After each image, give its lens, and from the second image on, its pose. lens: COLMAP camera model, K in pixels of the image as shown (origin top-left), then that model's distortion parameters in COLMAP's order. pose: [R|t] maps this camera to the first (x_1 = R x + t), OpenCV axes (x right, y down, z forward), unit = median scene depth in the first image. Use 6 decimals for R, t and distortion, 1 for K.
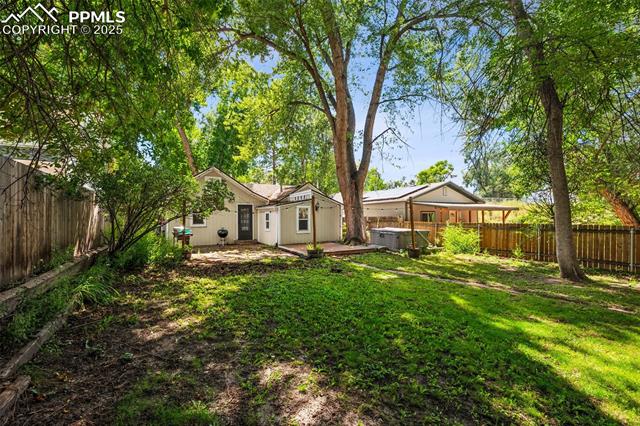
lens RADIAL K [[273.6, 0, 318.1], [0, 273.6, 215.4], [0, 0, 1]] dist [-0.000219, 0.000220]
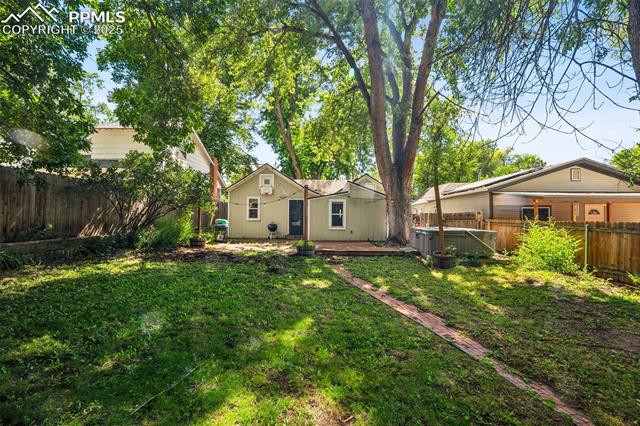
lens RADIAL K [[273.6, 0, 316.1], [0, 273.6, 213.1], [0, 0, 1]] dist [-0.000219, 0.000220]
pose [[0.870394, 0.006902, -0.492307, 0.314284], [-0.010725, 0.999930, -0.004944, 0.014511], [0.492238, 0.009583, 0.870408, 0.172695]]
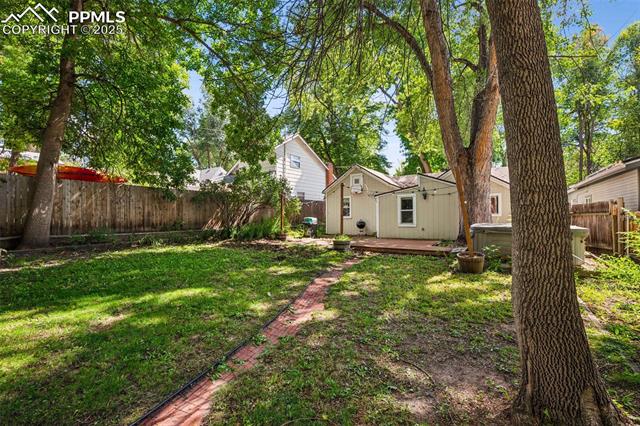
lens RADIAL K [[273.6, 0, 318.2], [0, 273.6, 214.7], [0, 0, 1]] dist [-0.000219, 0.000220]
pose [[0.461886, -0.002849, -0.886935, 0.543450], [0.012118, 0.999922, 0.003099, 0.020807], [0.886857, -0.012179, 0.461884, 0.350253]]
